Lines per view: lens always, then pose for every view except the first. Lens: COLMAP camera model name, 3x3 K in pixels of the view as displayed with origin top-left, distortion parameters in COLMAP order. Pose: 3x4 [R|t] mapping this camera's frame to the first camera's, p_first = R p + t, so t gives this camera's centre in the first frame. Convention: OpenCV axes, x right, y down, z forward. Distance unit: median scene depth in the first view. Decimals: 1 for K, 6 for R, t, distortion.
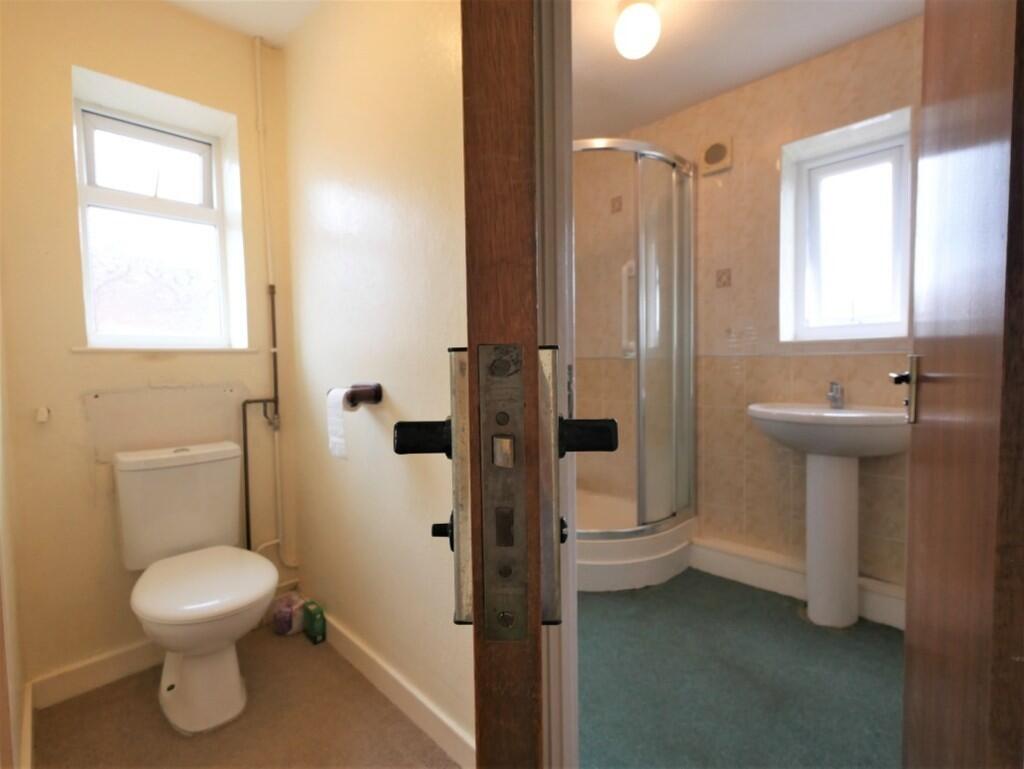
lens RADIAL K [[476.5, 0, 509.8], [0, 476.5, 382.9], [0, 0, 1]] dist [0.000756, -0.000632]
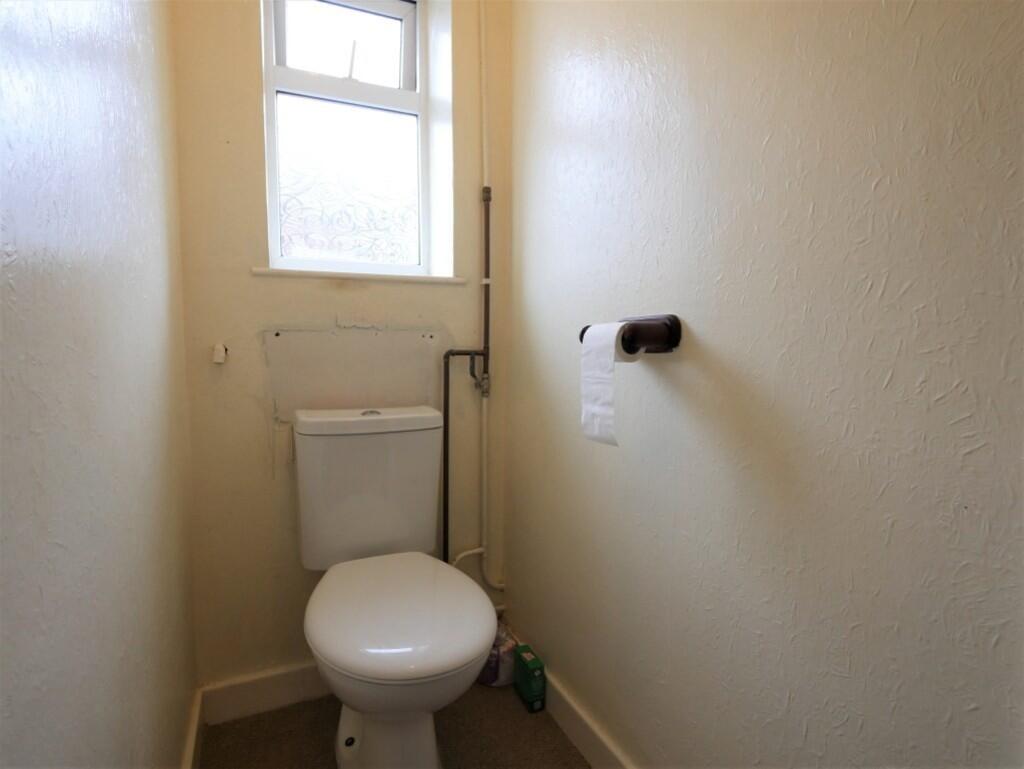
lens RADIAL K [[539.3, 0, 512.2], [0, 539.3, 384.2], [0, 0, 1]] dist [-0.006098, 0.001230]
pose [[0.942853, 0.046632, -0.329929, -0.195151], [-0.037257, 0.998704, 0.034683, 0.054836], [0.331119, -0.020409, 0.943368, 0.268100]]
